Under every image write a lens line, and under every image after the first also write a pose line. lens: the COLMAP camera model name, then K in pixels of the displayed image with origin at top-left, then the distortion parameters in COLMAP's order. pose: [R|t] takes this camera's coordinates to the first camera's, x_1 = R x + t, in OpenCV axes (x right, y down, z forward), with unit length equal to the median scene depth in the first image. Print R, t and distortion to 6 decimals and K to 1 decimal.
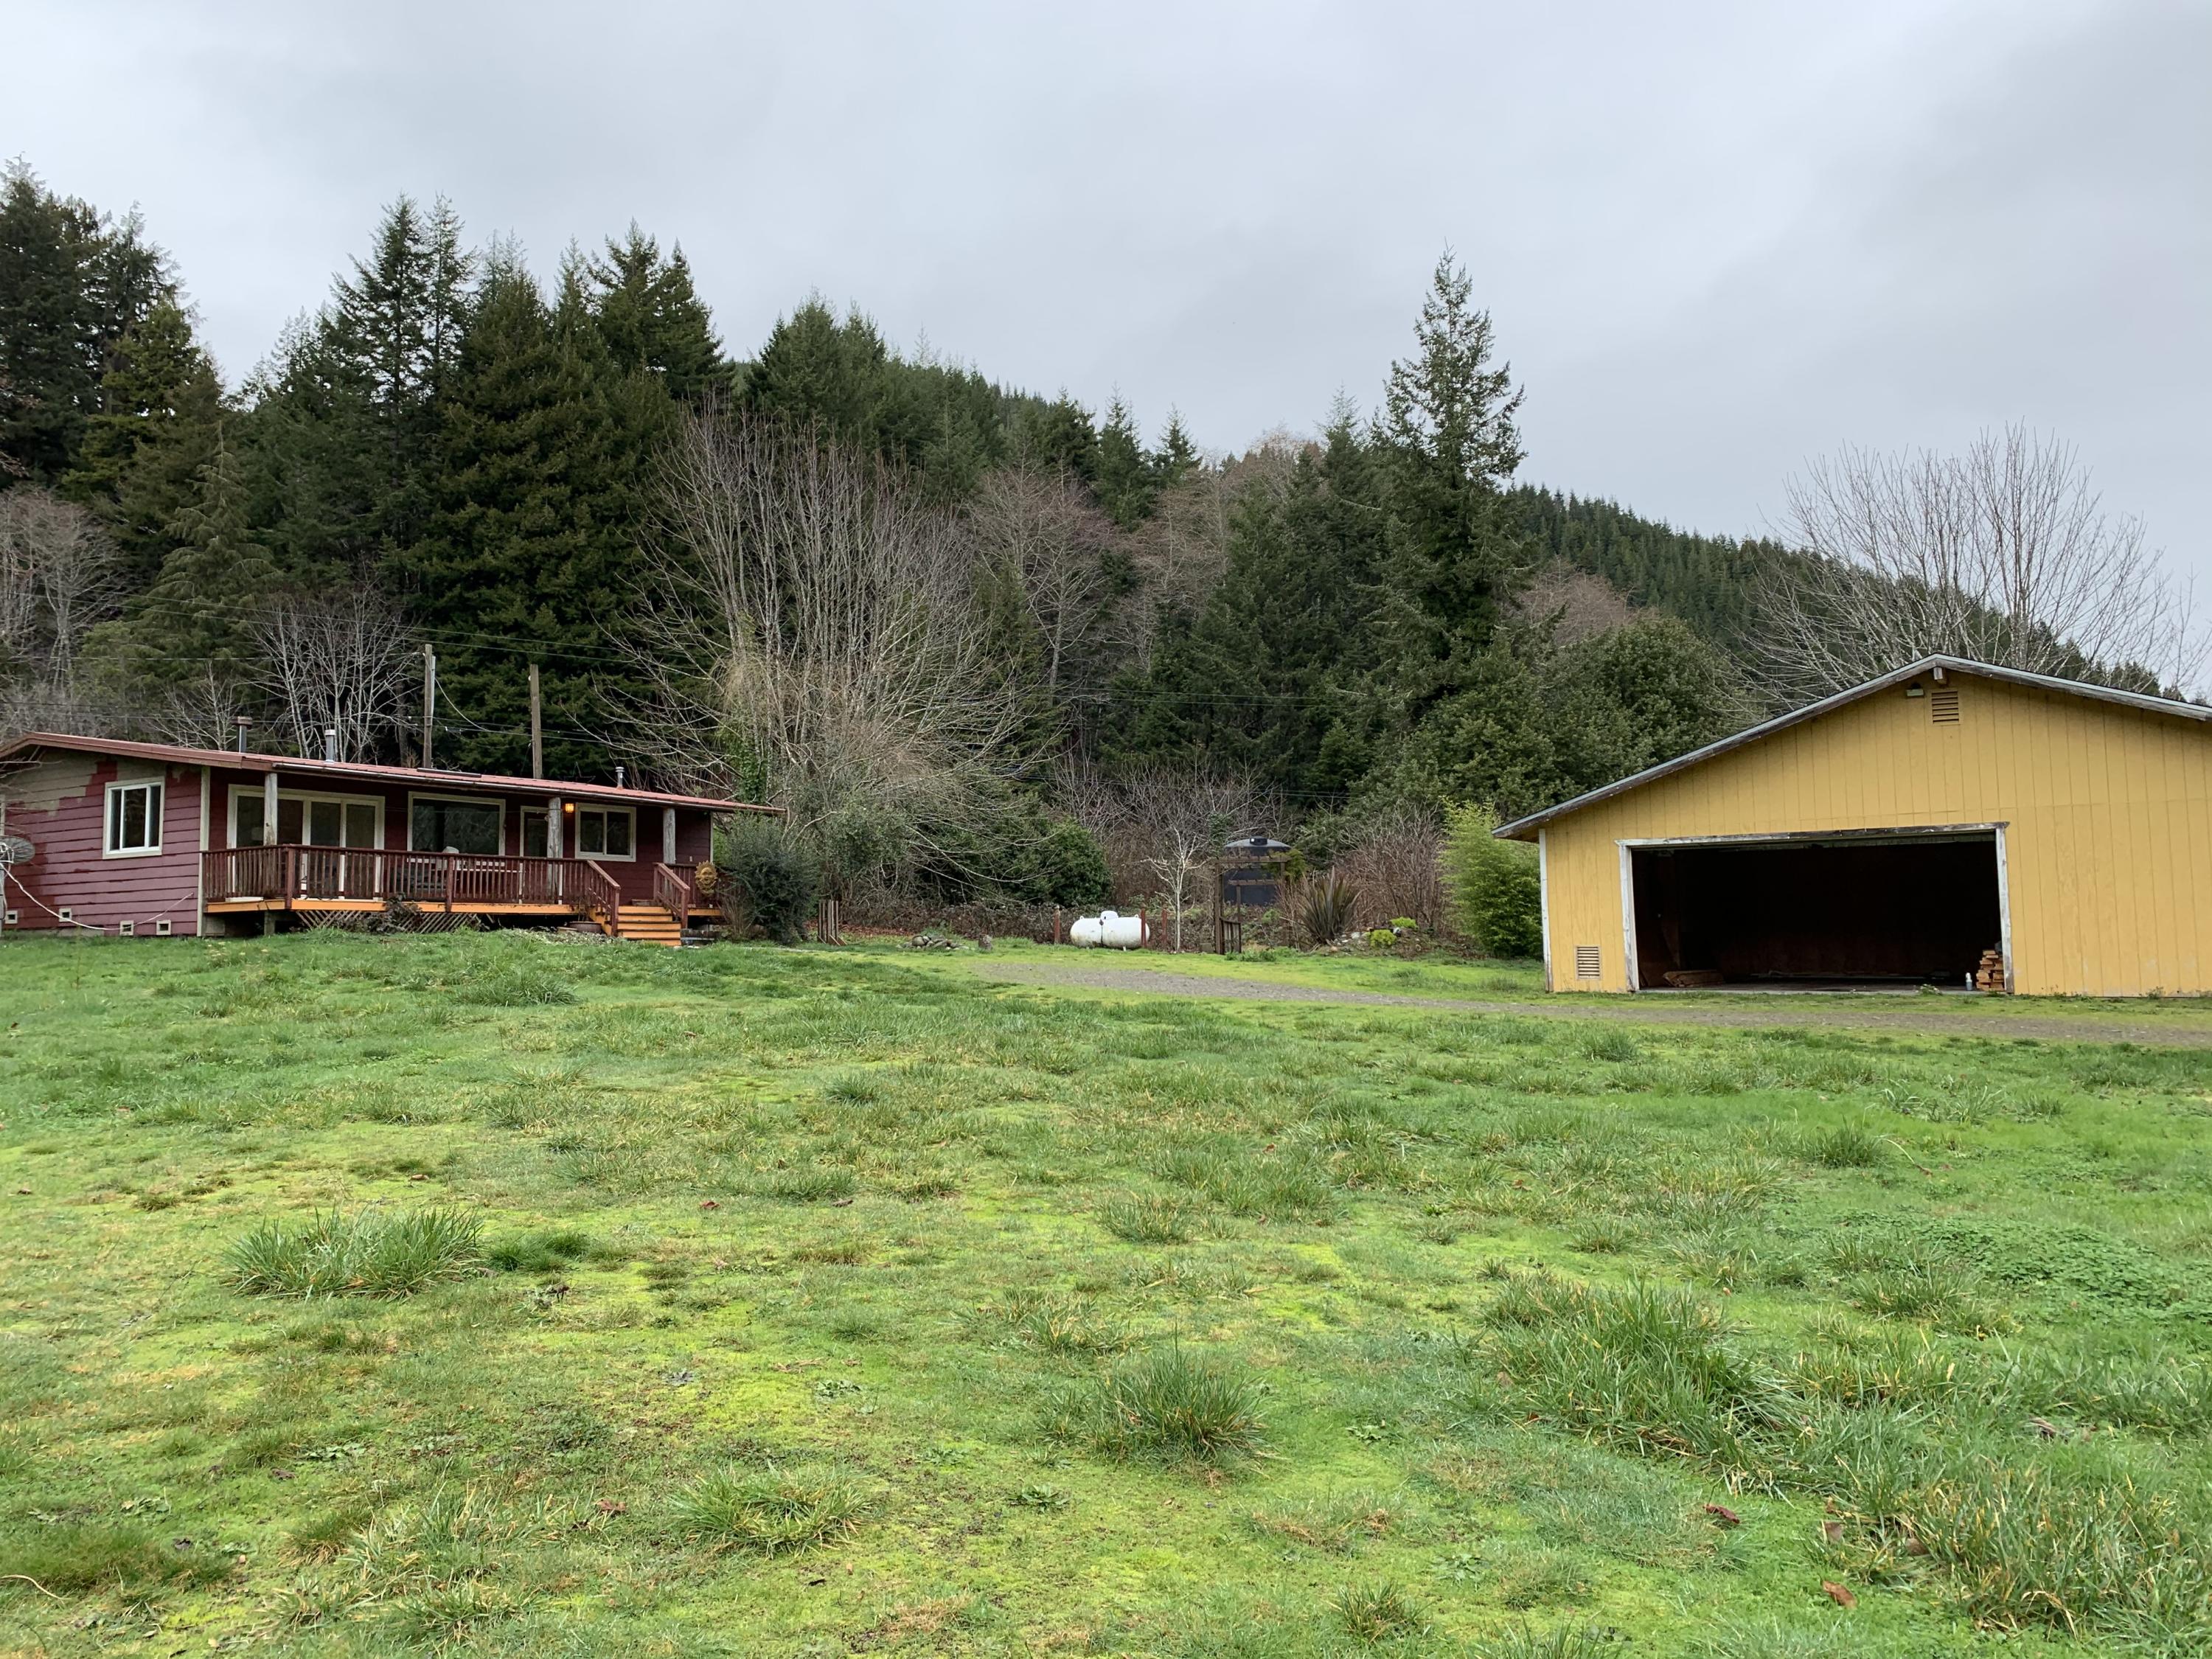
lens RADIAL K [[1700.3, 0, 1073.4], [0, 1700.3, 803.6], [0, 0, 1]] dist [0.037497, -0.037587]
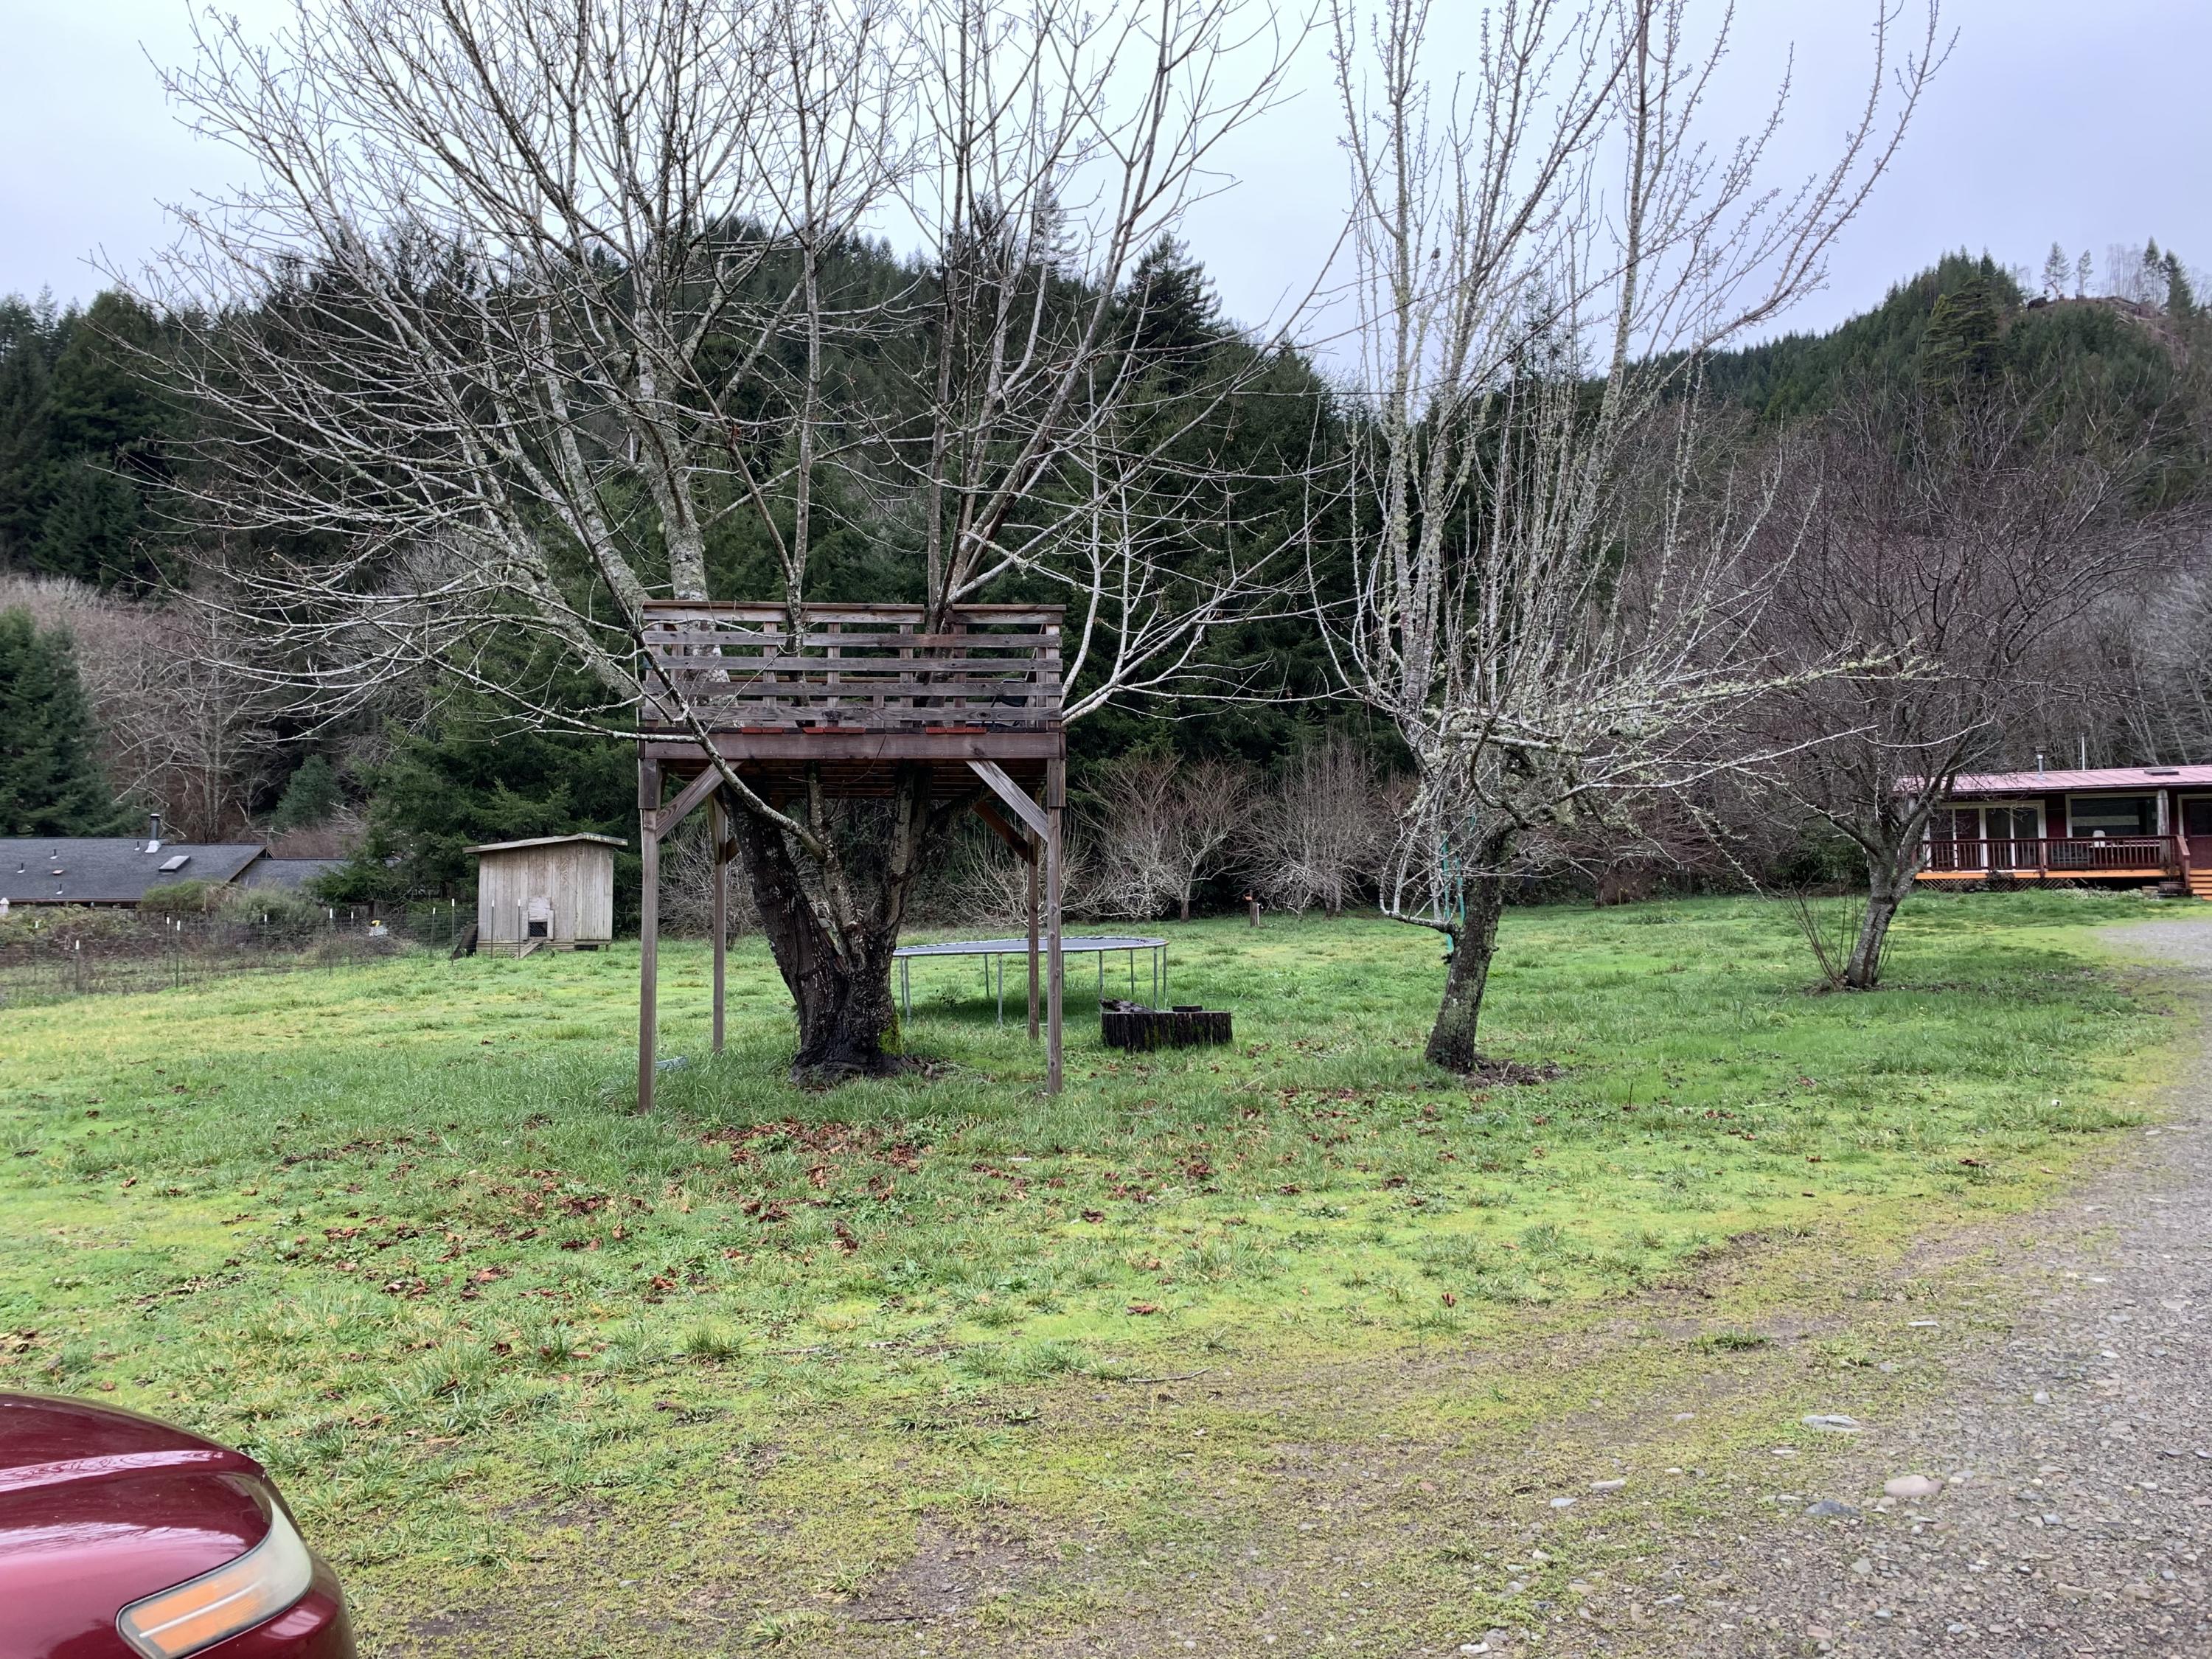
lens RADIAL K [[1700.3, 0, 1063.4], [0, 1700.3, 811.5], [0, 0, 1]] dist [0.037497, -0.037587]
pose [[0.152752, -0.063297, -0.986235, 0.522591], [0.086189, 0.994998, -0.050511, 0.004078], [0.984499, -0.077287, 0.157443, -0.038031]]
